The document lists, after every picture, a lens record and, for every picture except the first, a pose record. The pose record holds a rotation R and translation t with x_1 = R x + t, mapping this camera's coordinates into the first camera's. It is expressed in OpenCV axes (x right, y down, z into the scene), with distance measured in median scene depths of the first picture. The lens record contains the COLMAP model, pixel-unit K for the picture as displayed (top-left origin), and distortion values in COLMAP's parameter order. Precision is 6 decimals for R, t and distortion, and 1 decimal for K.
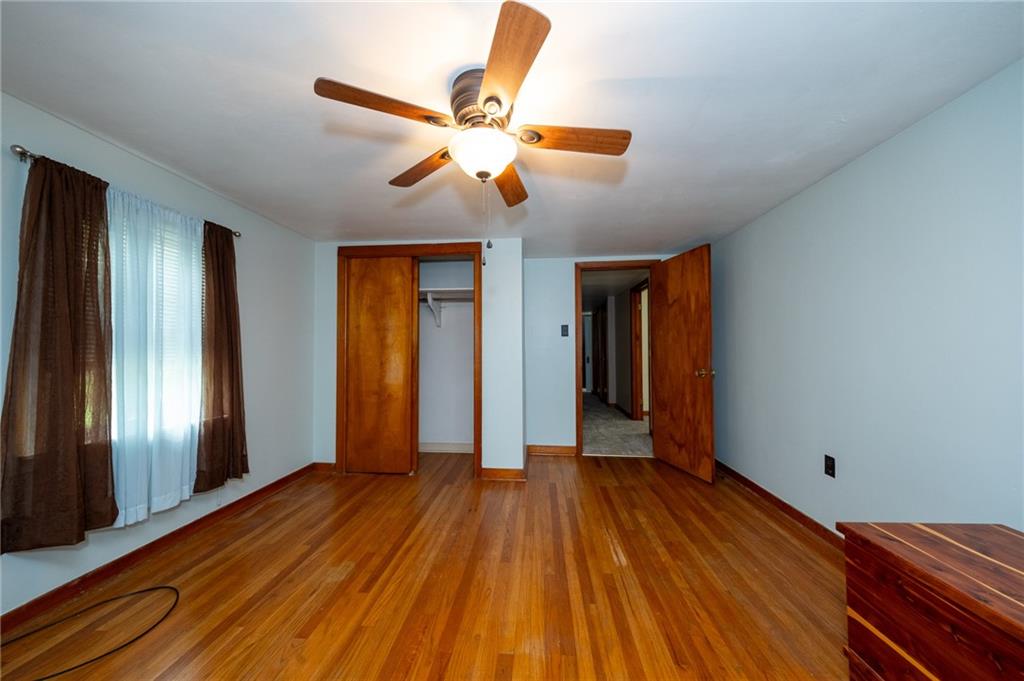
lens RADIAL K [[340.0, 0, 510.6], [0, 340.0, 346.0], [0, 0, 1]] dist [-0.000818, -0.000039]
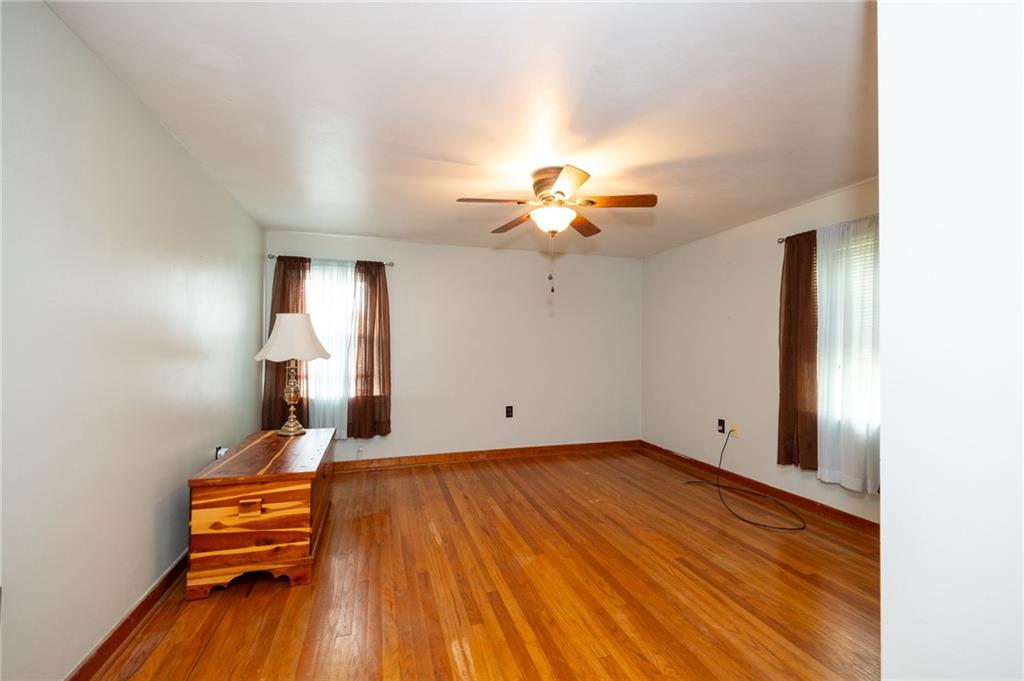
lens RADIAL K [[444.4, 0, 511.6], [0, 444.4, 345.0], [0, 0, 1]] dist [-0.000144, -0.000009]
pose [[-0.928932, -0.003386, -0.370234, 0.632637], [0.004003, 0.999808, -0.019187, 0.027314], [0.370228, -0.019306, -0.928740, 2.130181]]
